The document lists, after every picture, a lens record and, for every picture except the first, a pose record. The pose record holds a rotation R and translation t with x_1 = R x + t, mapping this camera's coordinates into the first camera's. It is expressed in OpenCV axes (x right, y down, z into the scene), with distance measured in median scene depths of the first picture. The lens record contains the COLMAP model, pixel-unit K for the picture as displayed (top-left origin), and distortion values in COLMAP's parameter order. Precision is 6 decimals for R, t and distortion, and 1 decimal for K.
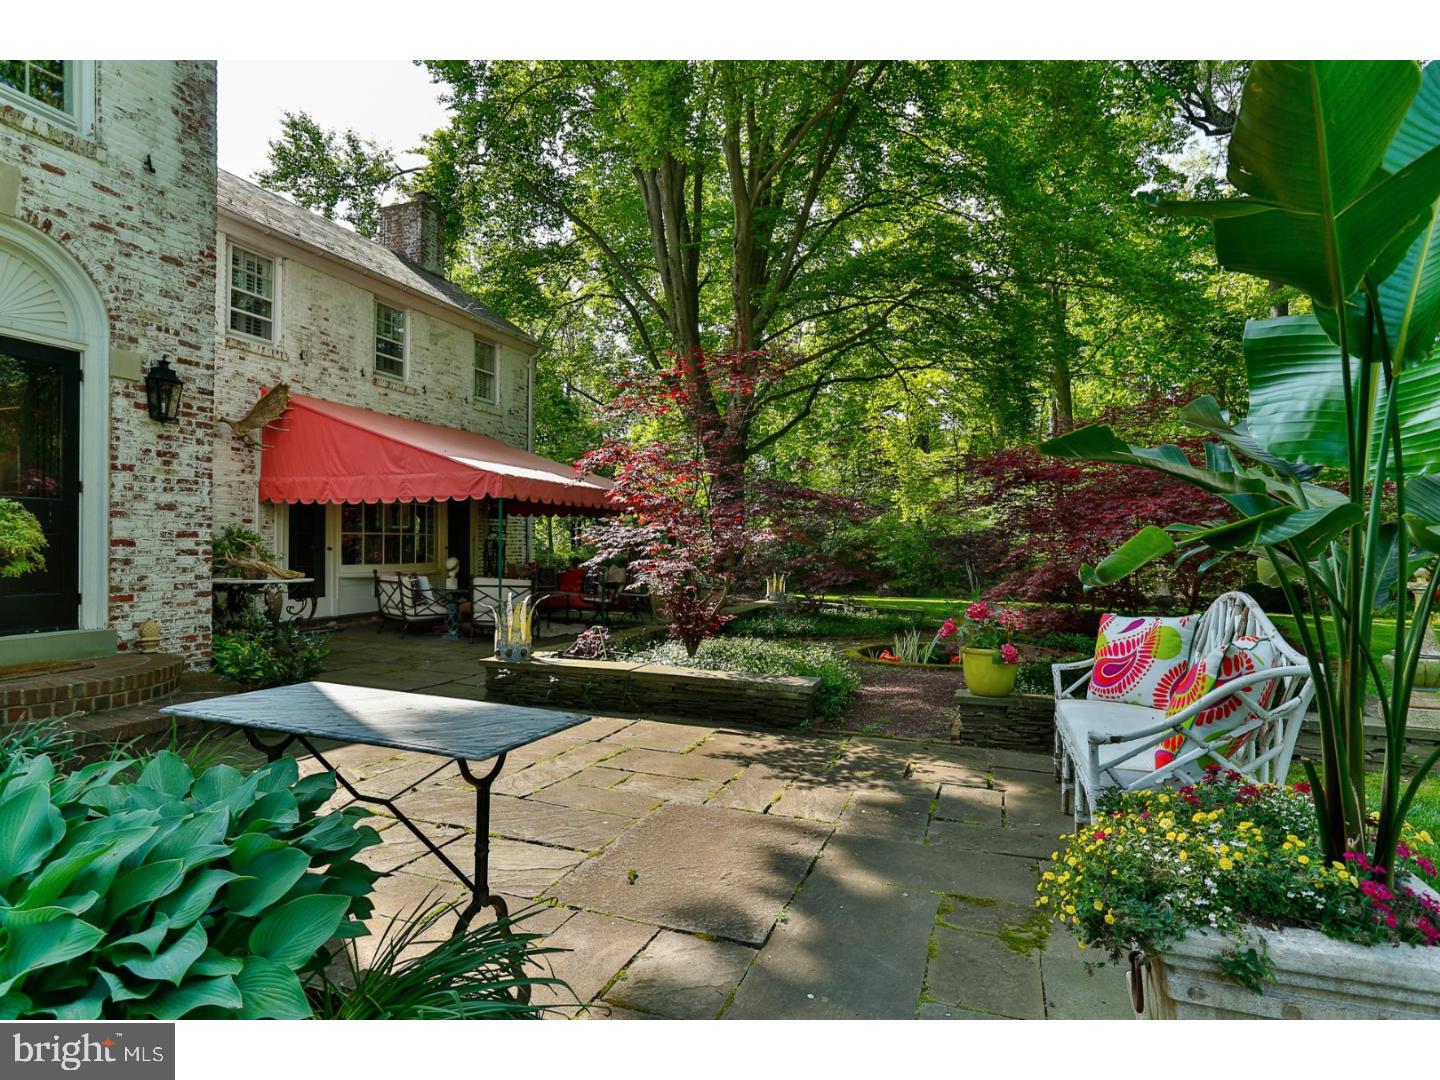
lens RADIAL K [[787.0, 0, 708.4], [0, 787.0, 540.5], [0, 0, 1]] dist [-0.002426, -0.000230]
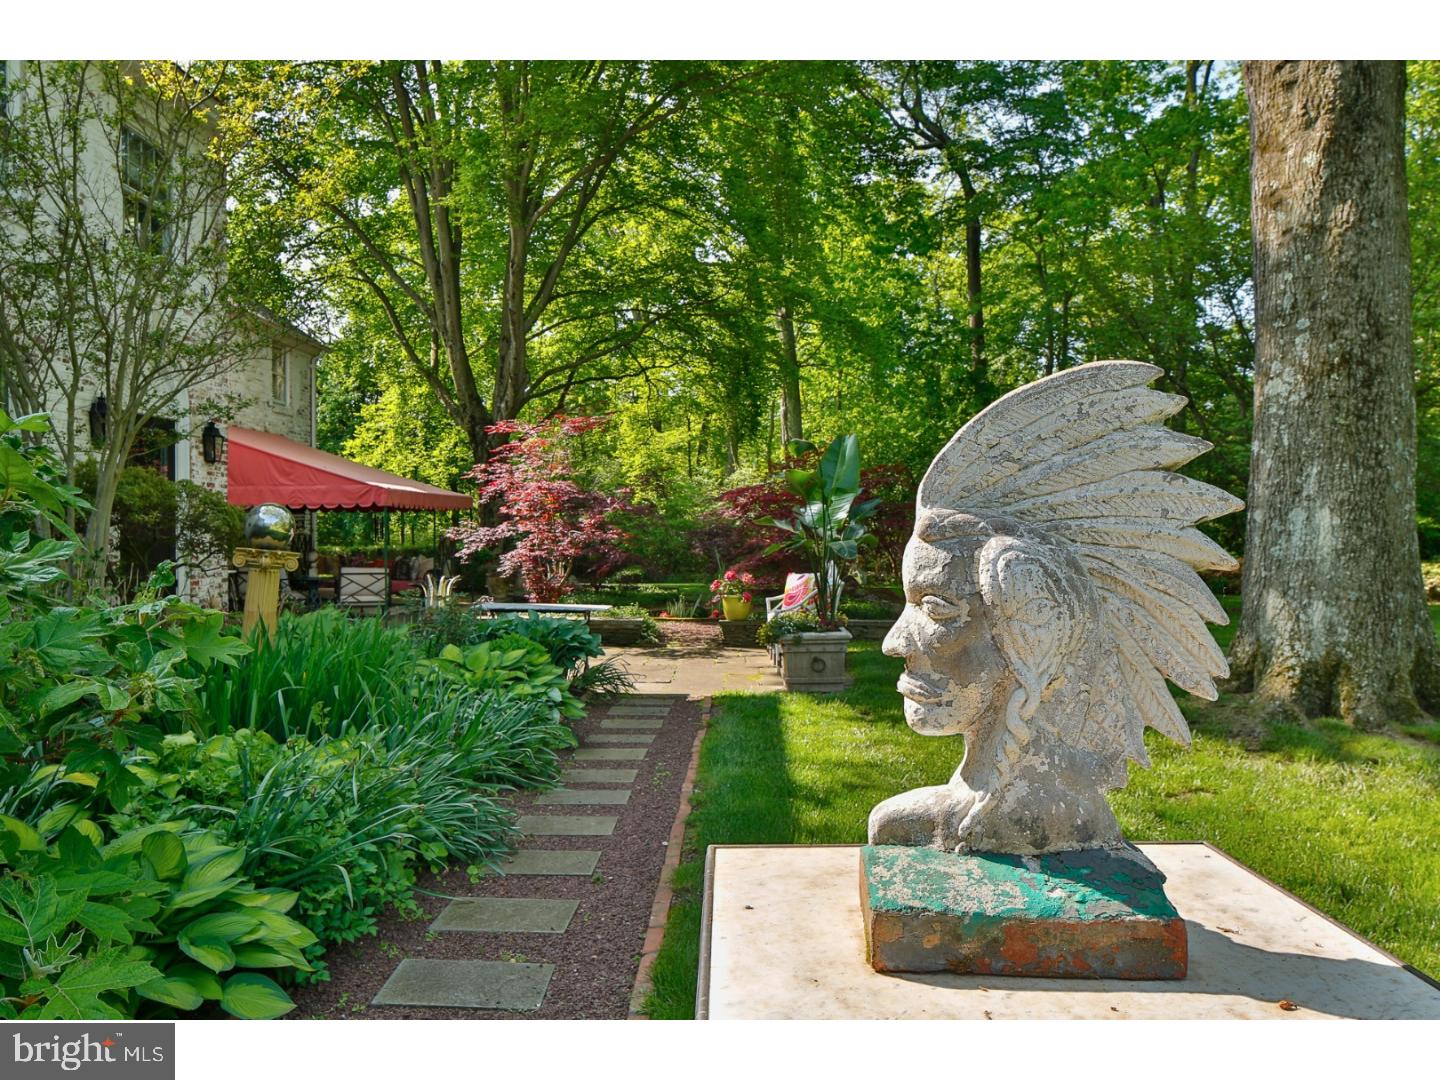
lens RADIAL K [[968.3, 0, 721.0], [0, 968.3, 537.1], [0, 0, 1]] dist [0.000911, 0.000041]
pose [[0.940779, -0.012000, 0.338808, -0.387382], [0.006373, 0.999823, 0.017714, -0.036005], [-0.338961, -0.014506, 0.940689, -0.979020]]
